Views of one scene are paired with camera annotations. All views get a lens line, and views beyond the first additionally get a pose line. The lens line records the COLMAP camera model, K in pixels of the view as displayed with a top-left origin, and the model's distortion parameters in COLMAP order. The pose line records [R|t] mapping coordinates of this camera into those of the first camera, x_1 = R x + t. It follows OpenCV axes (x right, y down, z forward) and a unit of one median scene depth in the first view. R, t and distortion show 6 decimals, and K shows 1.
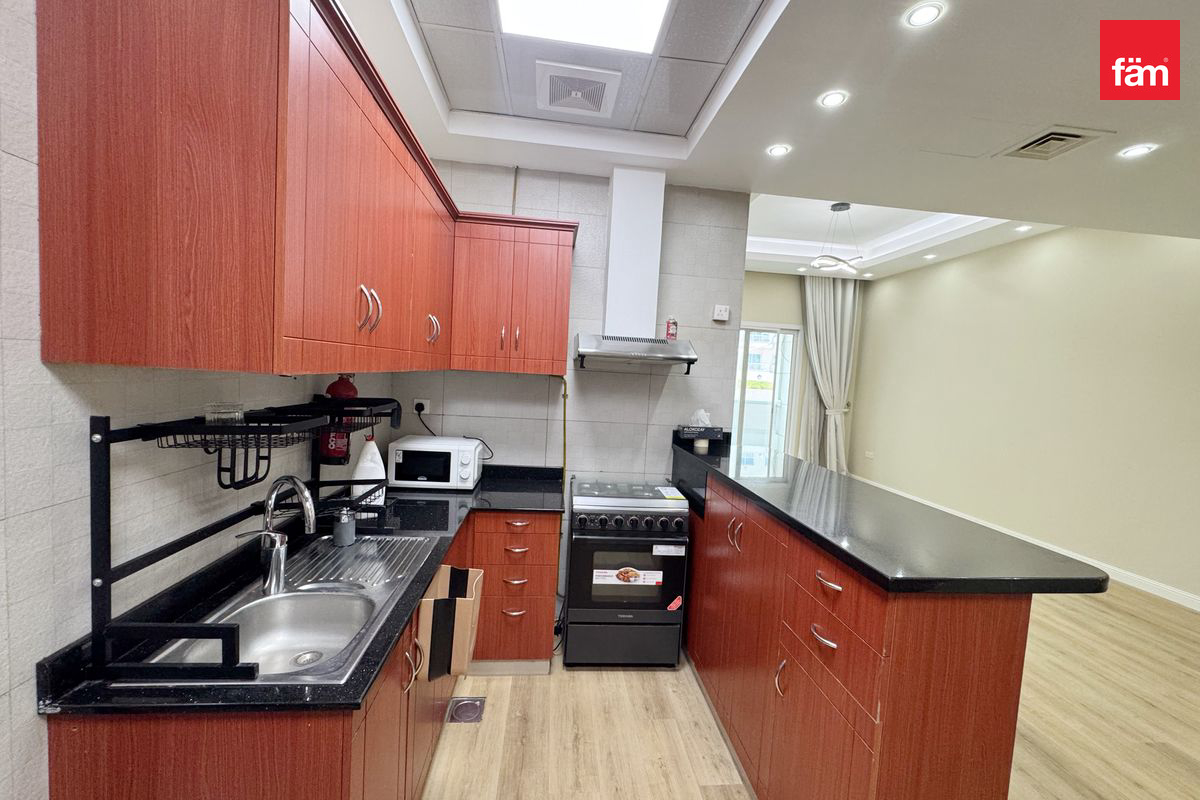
lens RADIAL K [[484.3, 0, 609.9], [0, 484.3, 398.5], [0, 0, 1]] dist [-0.003117, 0.000386]
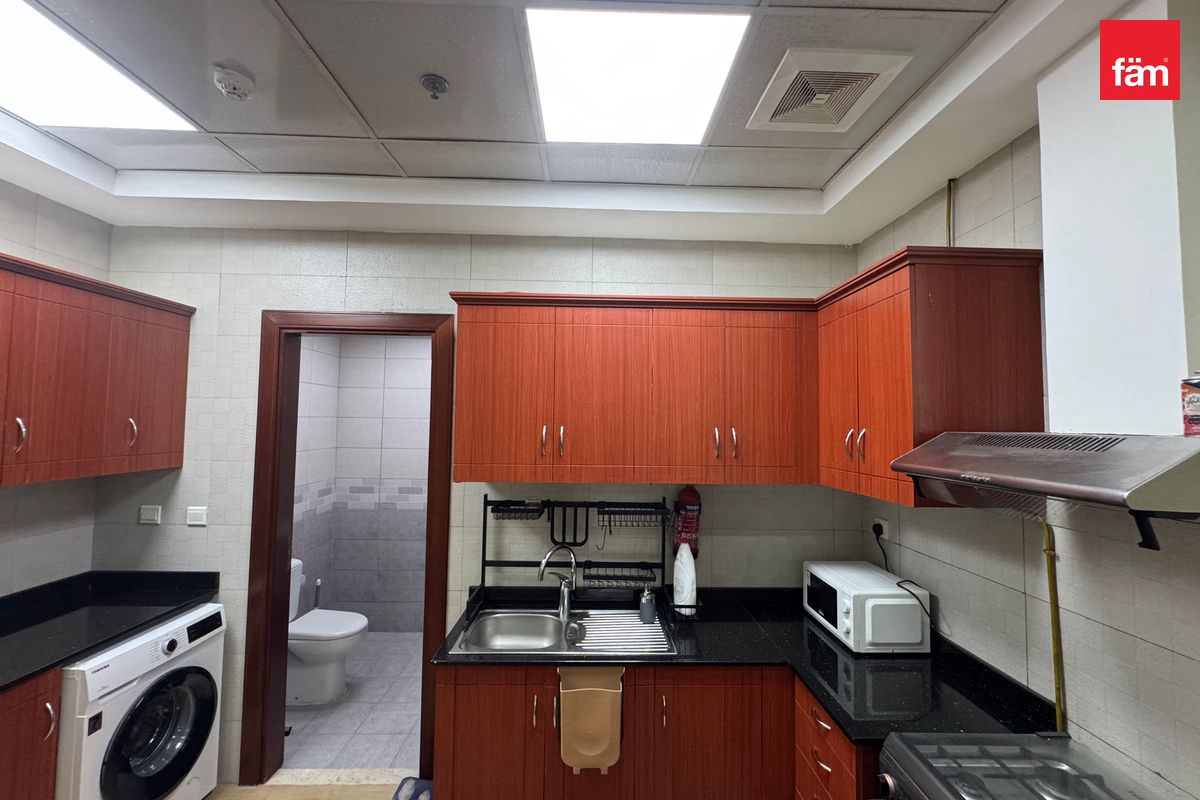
lens RADIAL K [[484.3, 0, 600.6], [0, 484.3, 399.1], [0, 0, 1]] dist [-0.003117, 0.000386]
pose [[-0.091475, -0.110114, -0.989701, 0.478496], [-0.074251, 0.991855, -0.103491, -0.080376], [0.993035, 0.064019, -0.098906, 0.616385]]
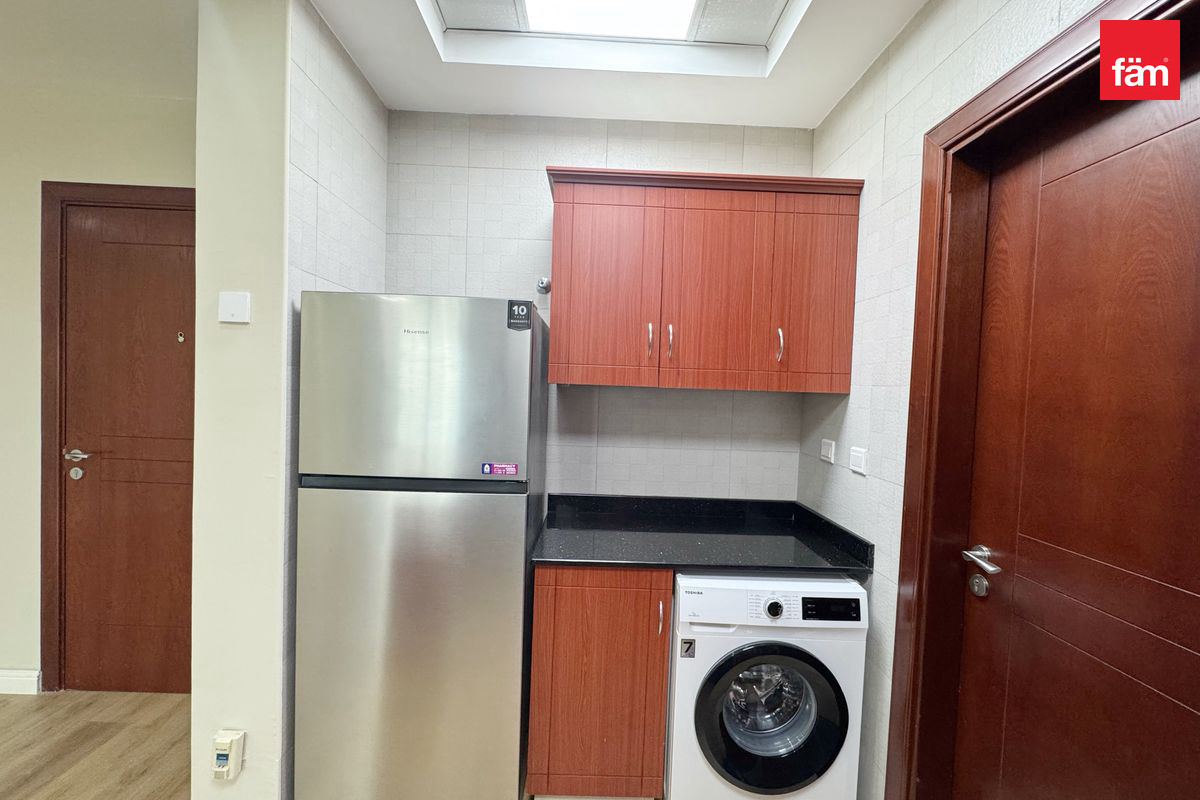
lens RADIAL K [[484.3, 0, 600.9], [0, 484.3, 400.4], [0, 0, 1]] dist [-0.003117, 0.000386]
pose [[-0.991922, -0.099028, 0.079269, -0.031062], [-0.091564, 0.991464, 0.092823, -0.016600], [-0.087784, 0.084815, -0.992522, 0.488229]]
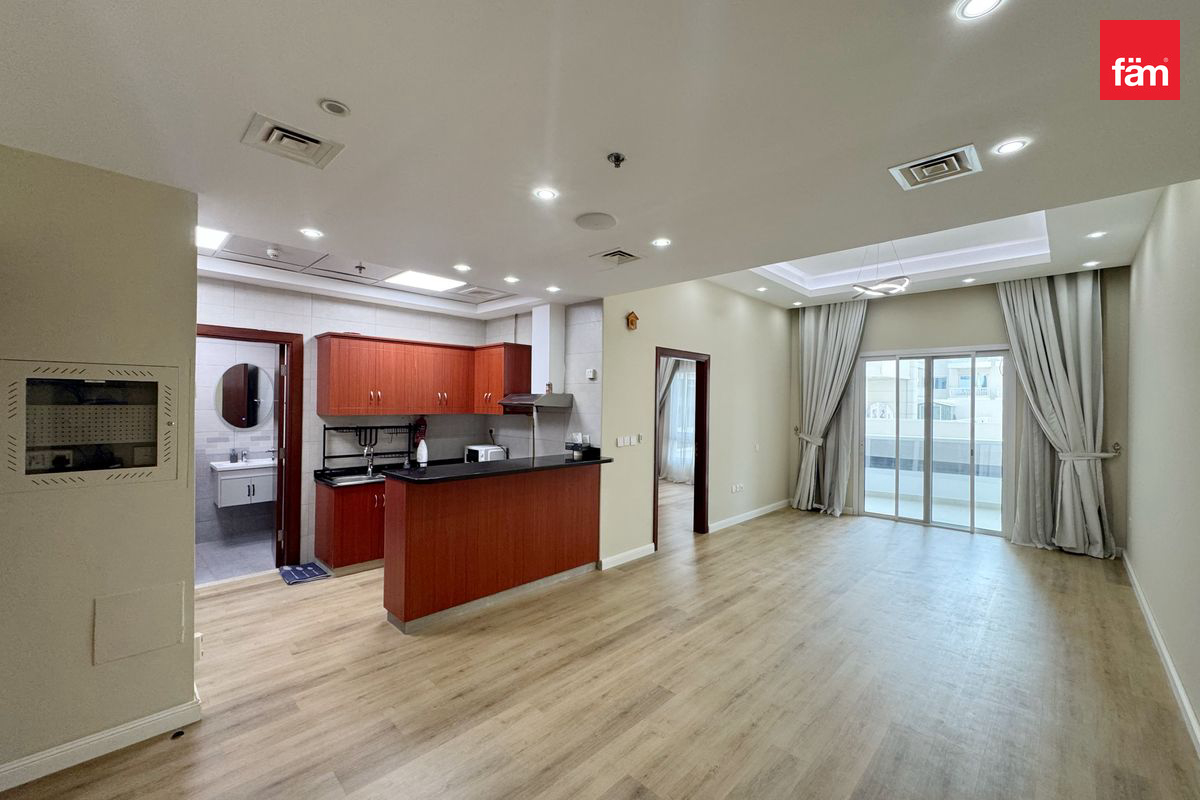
lens RADIAL K [[484.3, 0, 603.7], [0, 484.3, 400.8], [0, 0, 1]] dist [-0.003117, 0.000386]
pose [[0.634686, -0.053173, -0.770938, 1.630300], [-0.019366, 0.996222, -0.084655, 0.055533], [0.772527, 0.068660, 0.631259, 0.013750]]
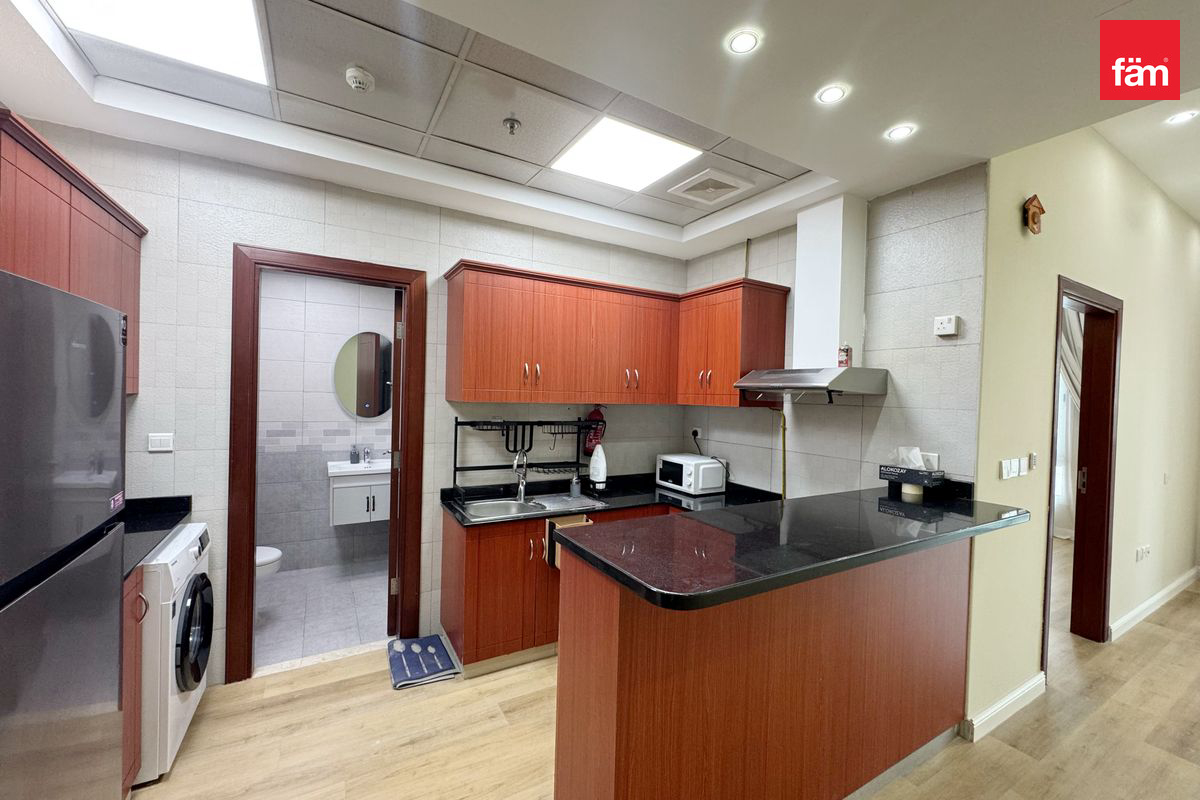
lens RADIAL K [[484.3, 0, 602.8], [0, 484.3, 397.9], [0, 0, 1]] dist [-0.003117, 0.000386]
pose [[0.405092, -0.039194, -0.913435, 0.775637], [-0.054955, 0.996230, -0.067119, 0.024977], [0.912623, 0.077387, 0.401411, 0.202876]]
